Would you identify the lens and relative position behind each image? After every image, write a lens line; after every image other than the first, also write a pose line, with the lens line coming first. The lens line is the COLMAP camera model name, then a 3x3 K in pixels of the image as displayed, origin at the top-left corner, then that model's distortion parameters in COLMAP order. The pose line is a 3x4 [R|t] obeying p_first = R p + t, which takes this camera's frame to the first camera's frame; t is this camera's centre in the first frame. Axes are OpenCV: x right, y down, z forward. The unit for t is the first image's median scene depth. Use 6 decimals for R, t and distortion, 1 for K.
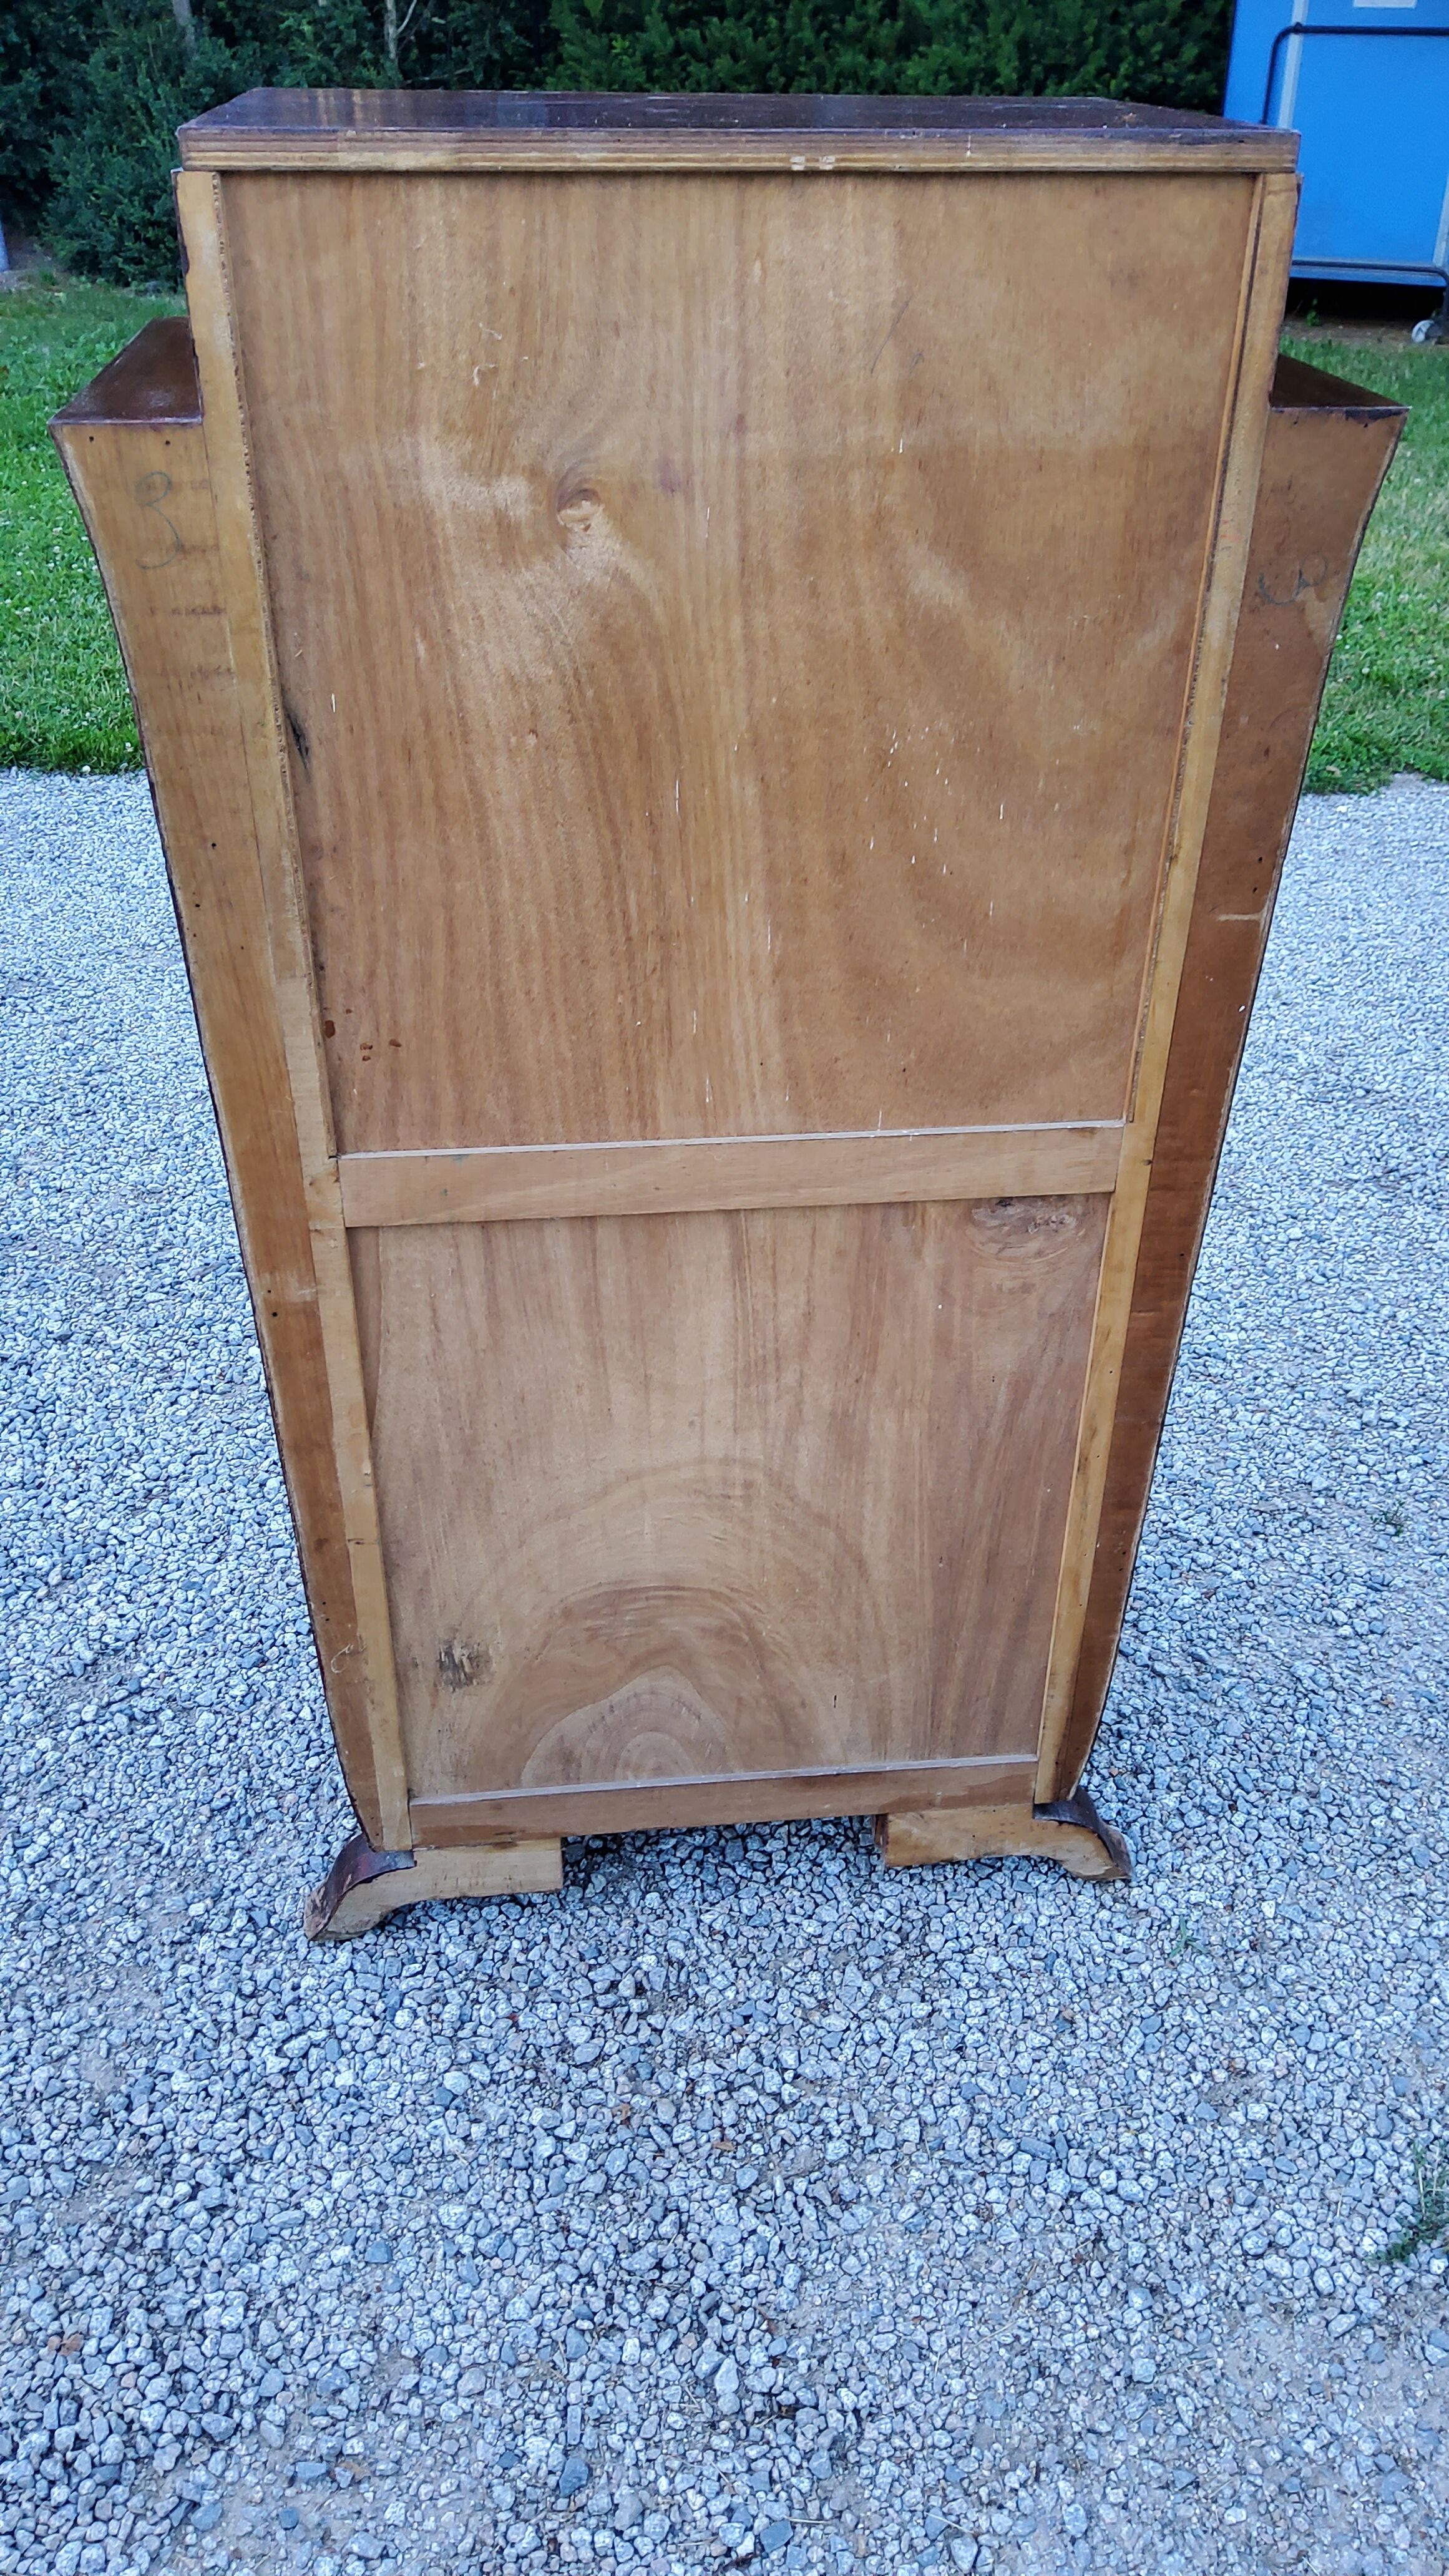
lens RADIAL K [[1920.1, 0, 753.7], [0, 1920.1, 1273.6], [0, 0, 1]] dist [0.041964, -0.065335]
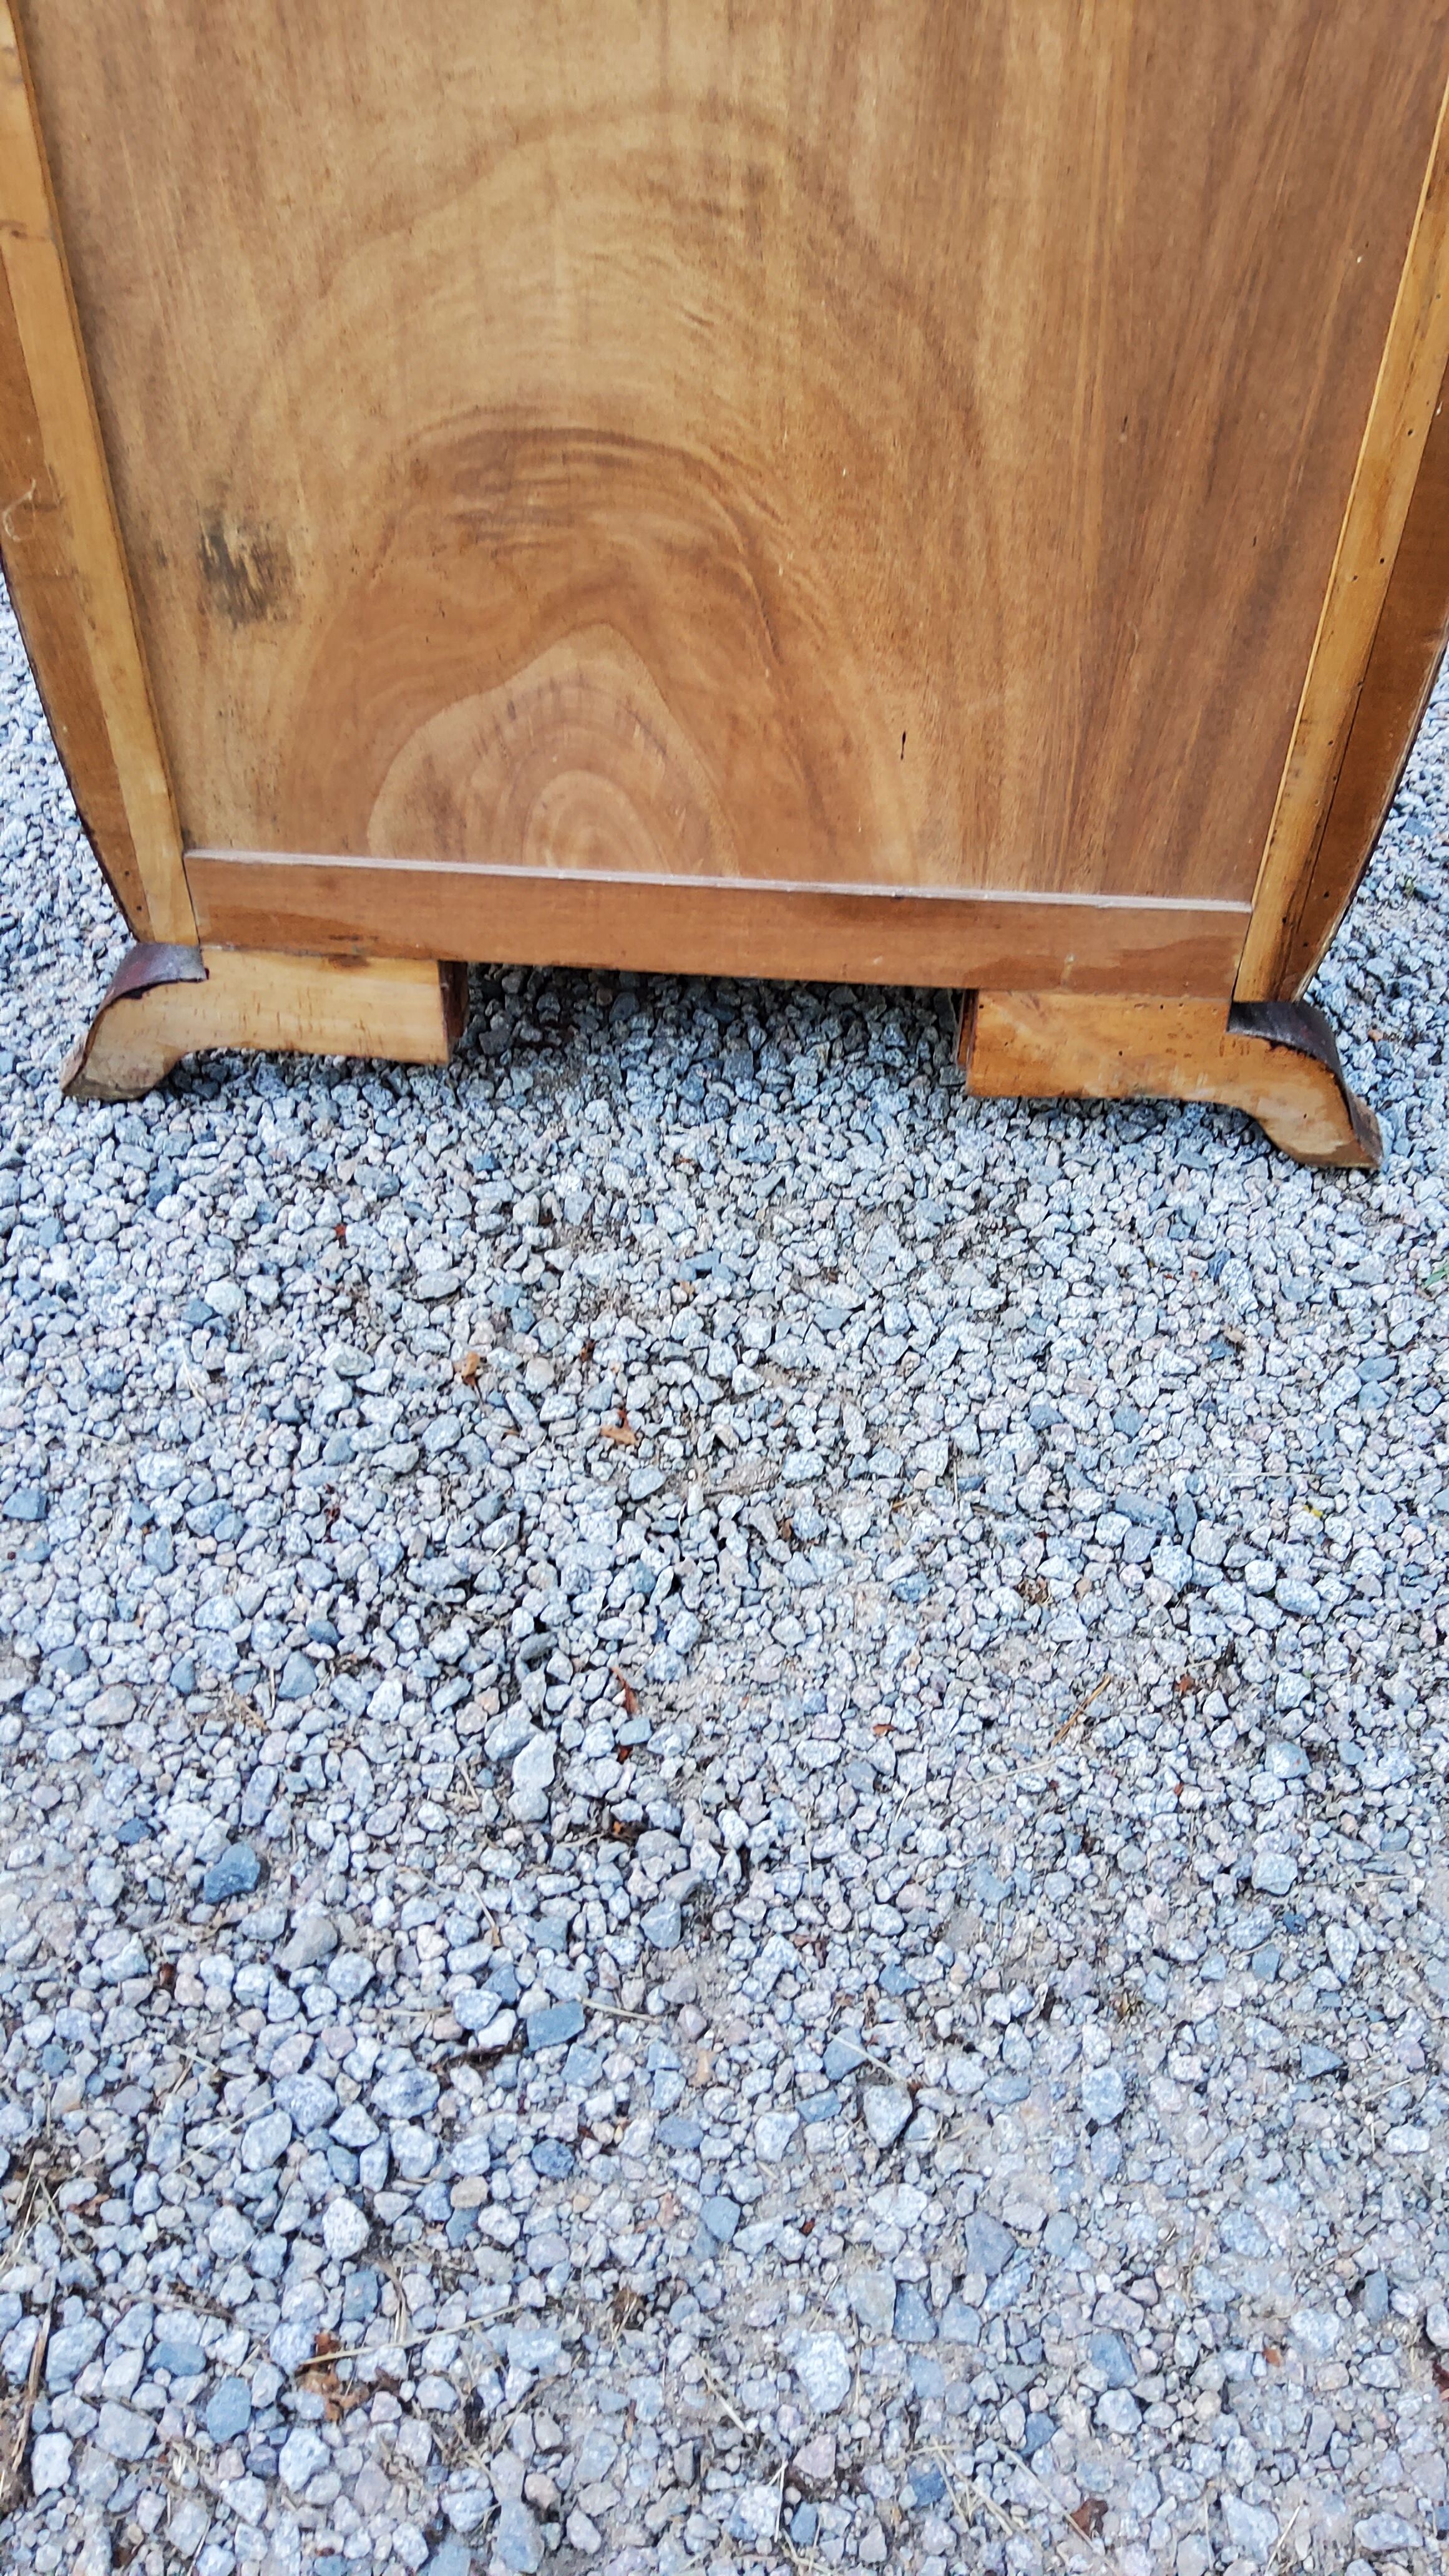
lens RADIAL K [[1920.1, 0, 753.7], [0, 1920.1, 1273.6], [0, 0, 1]] dist [0.041964, -0.065335]
pose [[0.985068, 0.127475, -0.115724, 0.085588], [-0.102060, 0.973679, 0.203797, 0.266117], [0.138657, -0.188943, 0.972150, 0.419232]]
